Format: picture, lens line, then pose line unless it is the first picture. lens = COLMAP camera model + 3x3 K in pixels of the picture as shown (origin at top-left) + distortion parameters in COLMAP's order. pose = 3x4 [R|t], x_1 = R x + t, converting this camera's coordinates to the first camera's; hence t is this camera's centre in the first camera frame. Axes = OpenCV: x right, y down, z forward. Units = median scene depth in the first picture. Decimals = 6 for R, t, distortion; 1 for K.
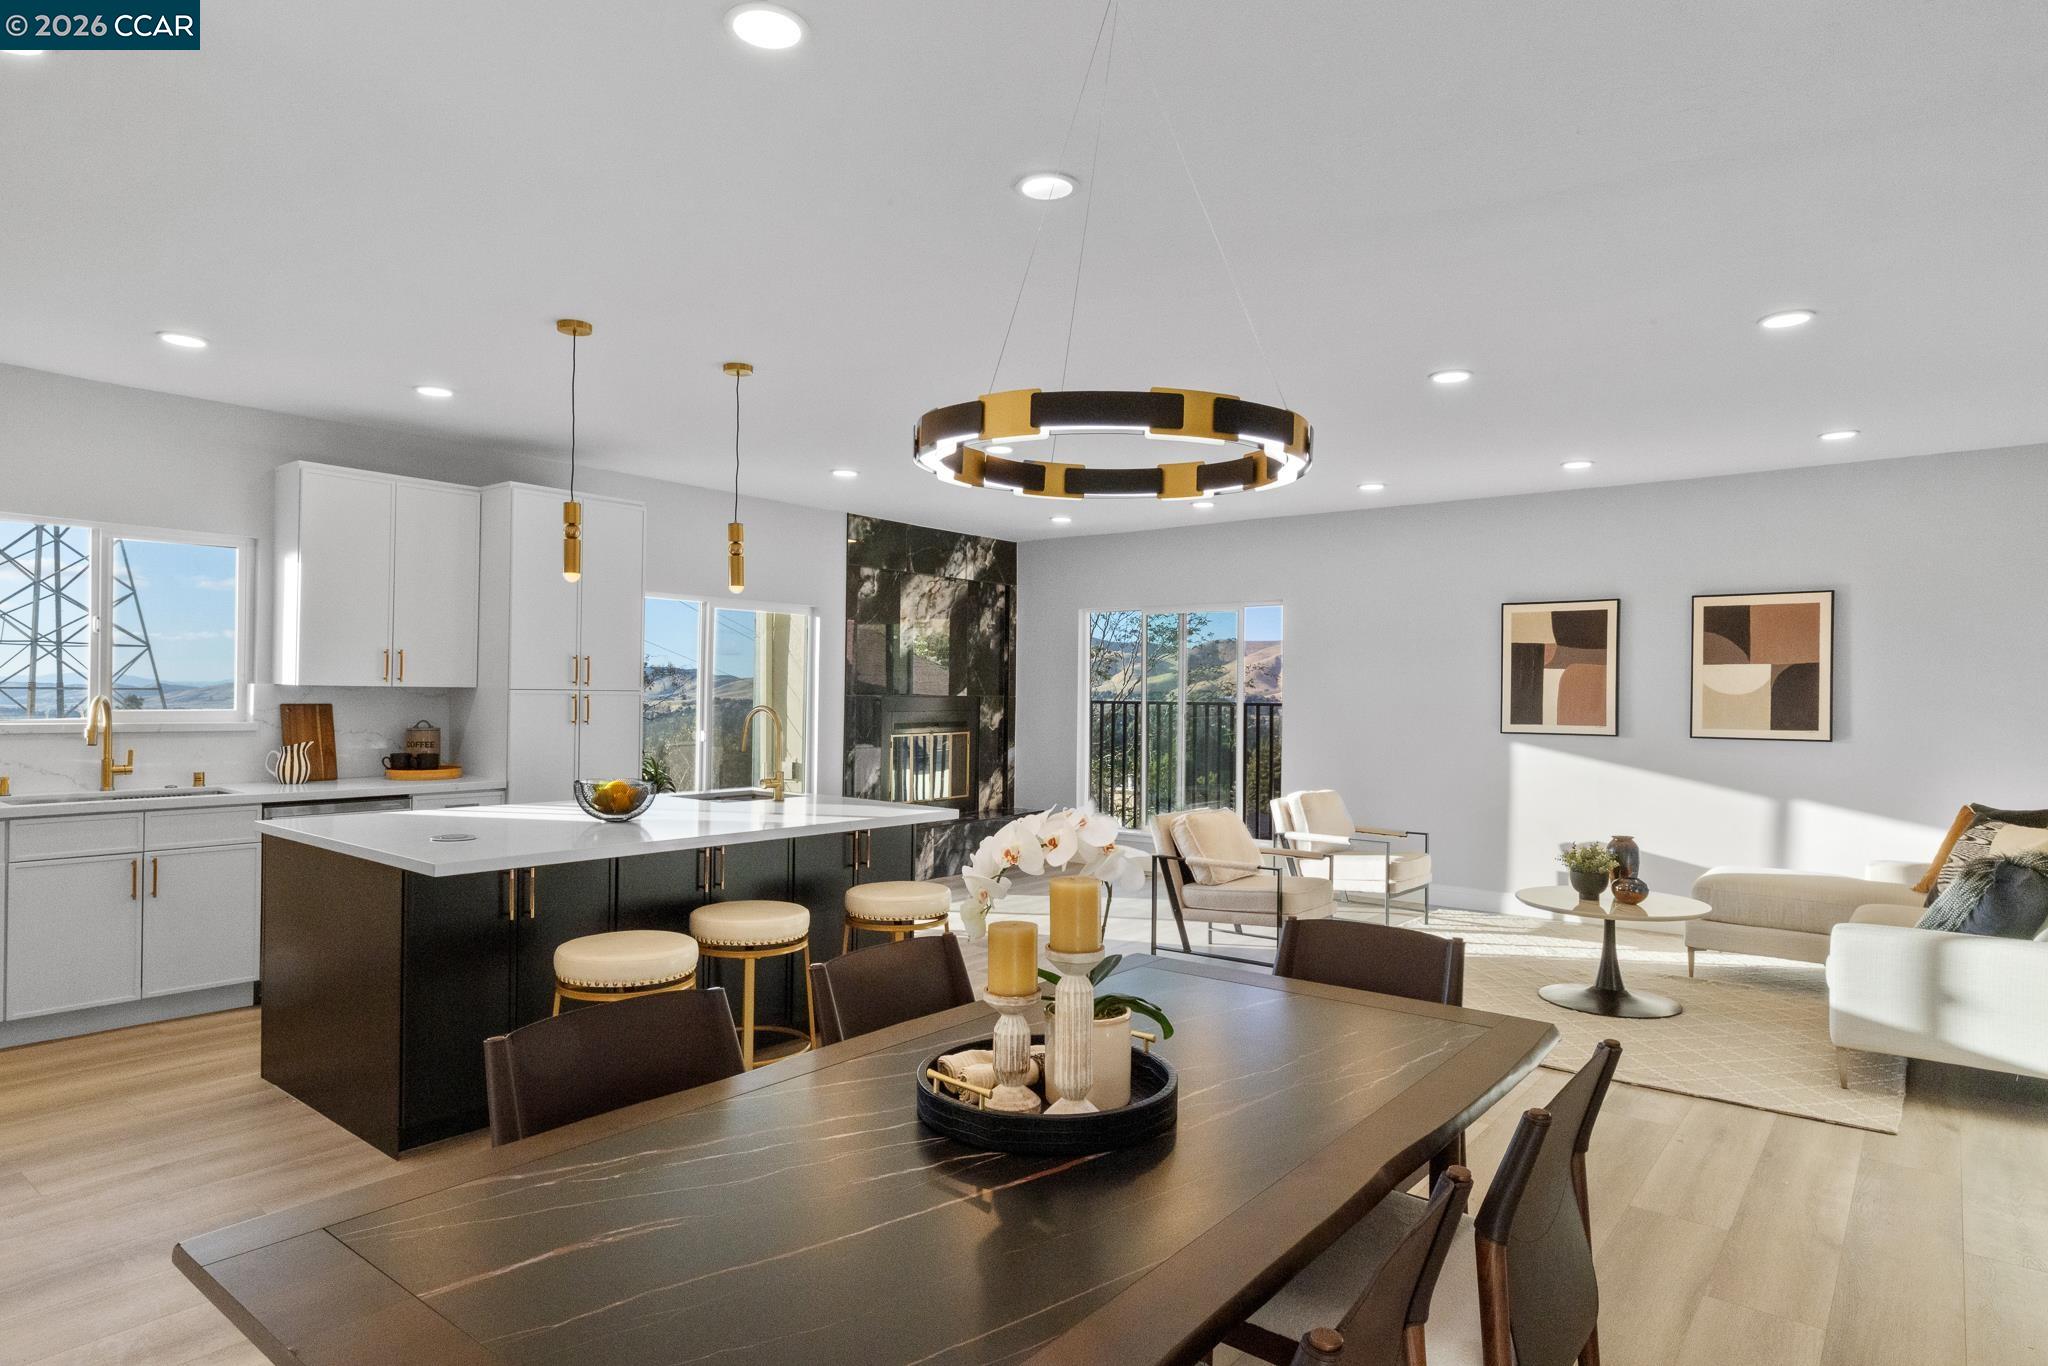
lens RADIAL K [[1154.6, 0, 1019.6], [0, 1154.6, 691.2], [0, 0, 1]] dist [-0.001987, -0.000123]
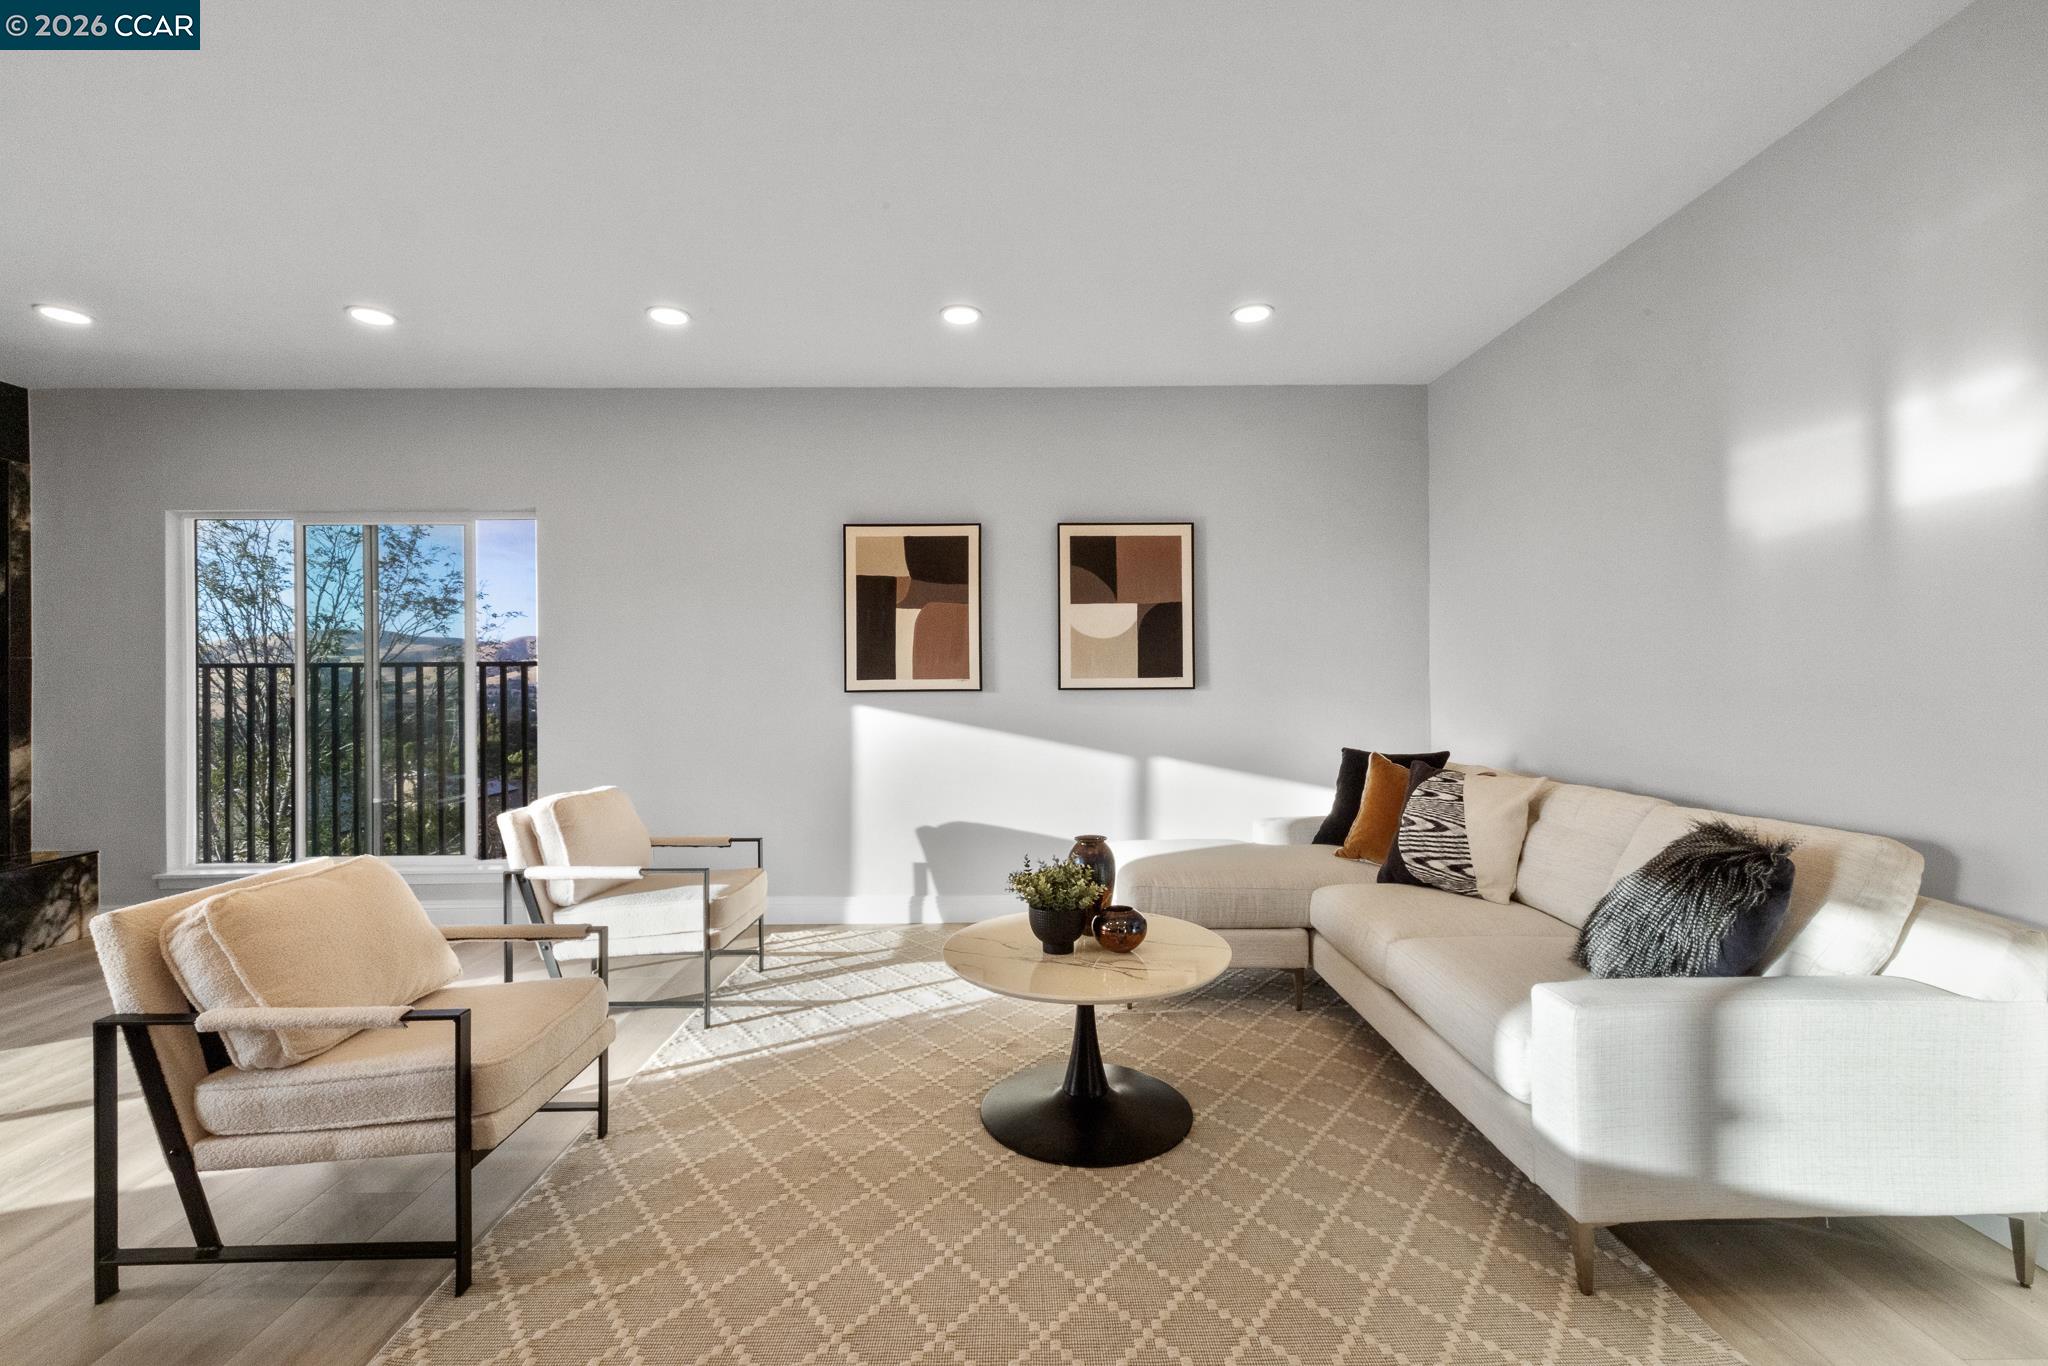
lens RADIAL K [[887.0, 0, 1022.3], [0, 887.0, 683.8], [0, 0, 1]] dist [0.001201, -0.000055]
pose [[0.778648, -0.018415, 0.627191, 0.150425], [0.013781, 0.999830, 0.012248, 0.027654], [-0.627310, -0.000893, 0.778769, 0.508755]]
